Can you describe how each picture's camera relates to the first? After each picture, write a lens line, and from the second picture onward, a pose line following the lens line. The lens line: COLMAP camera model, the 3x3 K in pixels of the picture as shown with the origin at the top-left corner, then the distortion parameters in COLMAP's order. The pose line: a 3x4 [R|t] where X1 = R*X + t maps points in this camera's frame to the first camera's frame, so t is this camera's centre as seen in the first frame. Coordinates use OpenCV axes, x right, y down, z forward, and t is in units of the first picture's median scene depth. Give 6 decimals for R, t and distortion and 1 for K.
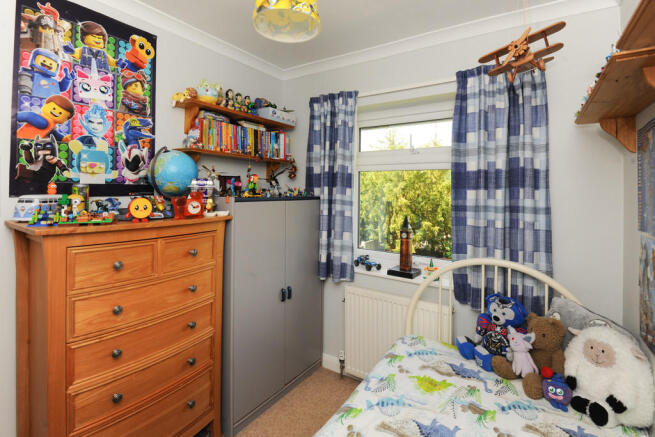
lens RADIAL K [[313.5, 0, 328.6], [0, 313.5, 190.7], [0, 0, 1]] dist [-0.003270, -0.000627]
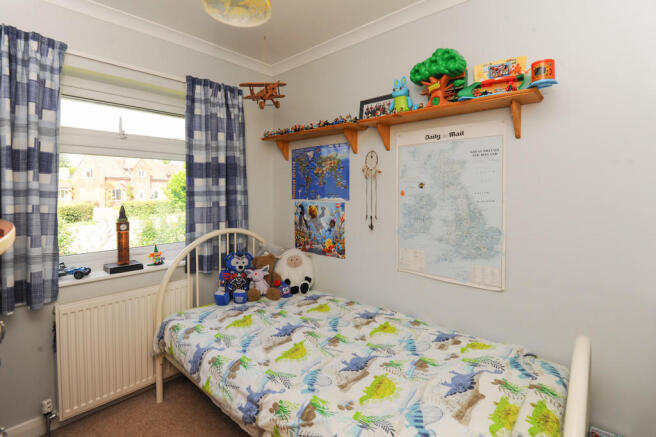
lens RADIAL K [[314.0, 0, 329.1], [0, 314.0, 190.6], [0, 0, 1]] dist [-0.003270, -0.000627]
pose [[0.146778, -0.029535, 0.988728, -0.735824], [-0.007608, 0.999491, 0.030986, 0.004045], [-0.989140, -0.012070, 0.146478, 0.342909]]
